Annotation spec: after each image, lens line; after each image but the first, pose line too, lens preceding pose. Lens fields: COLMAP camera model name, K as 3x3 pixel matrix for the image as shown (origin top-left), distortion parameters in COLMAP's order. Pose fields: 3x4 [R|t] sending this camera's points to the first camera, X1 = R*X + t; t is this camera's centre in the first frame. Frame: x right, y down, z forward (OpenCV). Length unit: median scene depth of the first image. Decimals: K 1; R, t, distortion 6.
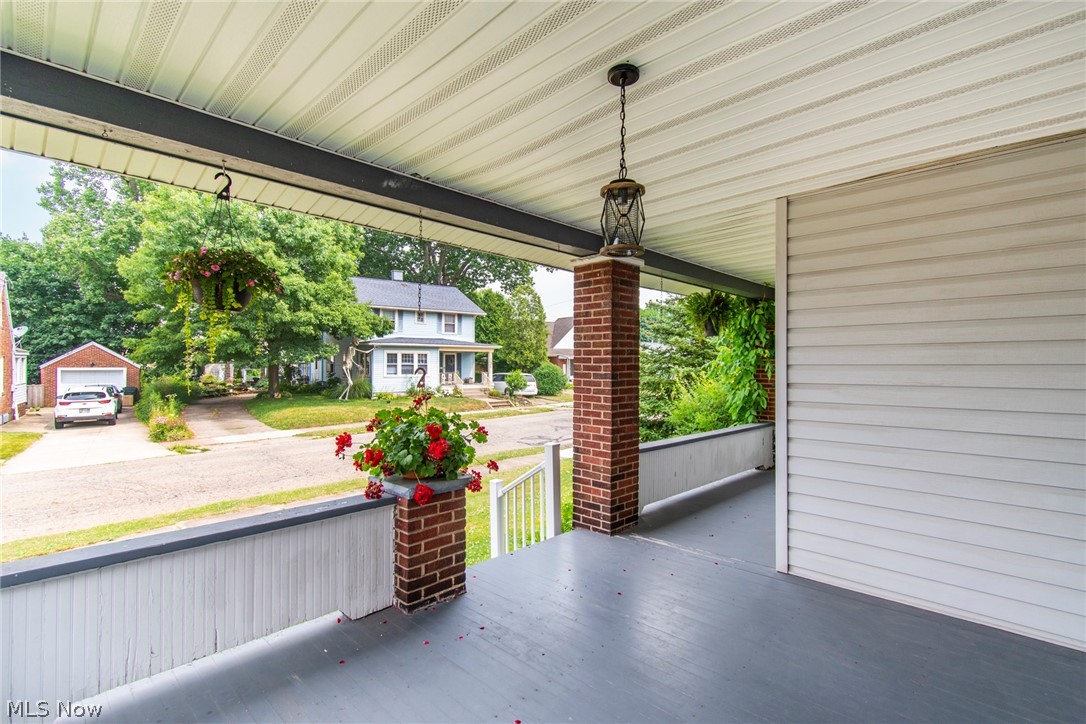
lens RADIAL K [[490.3, 0, 536.4], [0, 490.3, 362.3], [0, 0, 1]] dist [0.004387, -0.001831]
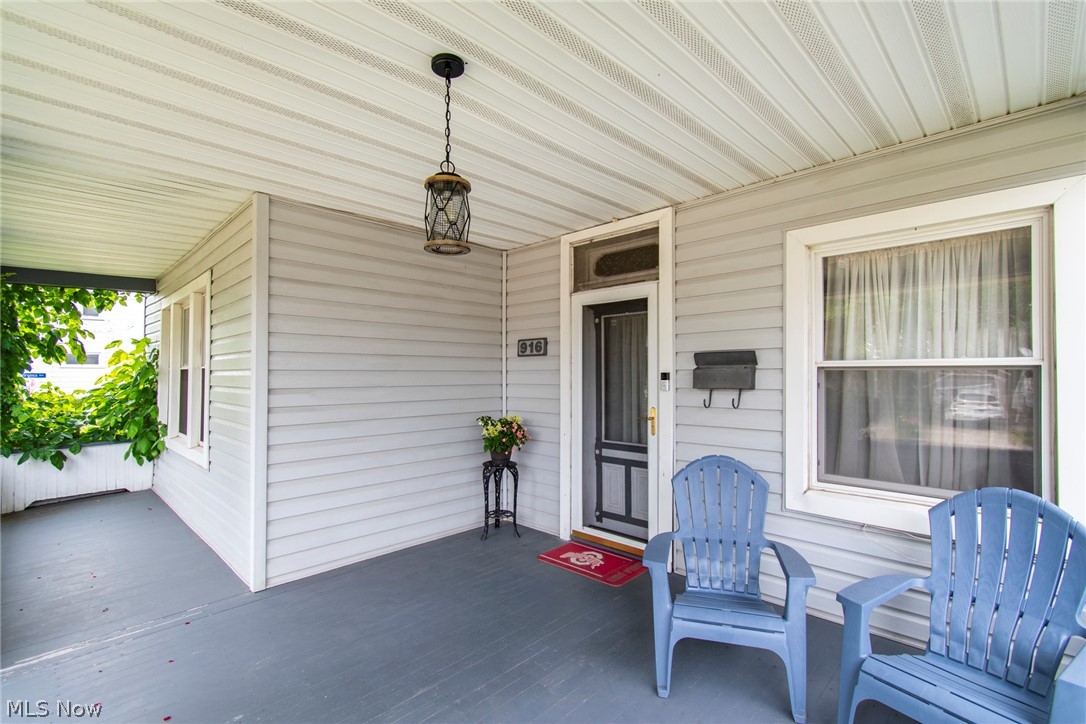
lens RADIAL K [[490.3, 0, 537.4], [0, 490.3, 371.0], [0, 0, 1]] dist [0.004387, -0.001831]
pose [[0.028078, 0.008060, 0.999573, -0.446779], [-0.003187, 0.999963, -0.007974, 0.013490], [-0.999601, -0.002961, 0.028103, 0.464922]]
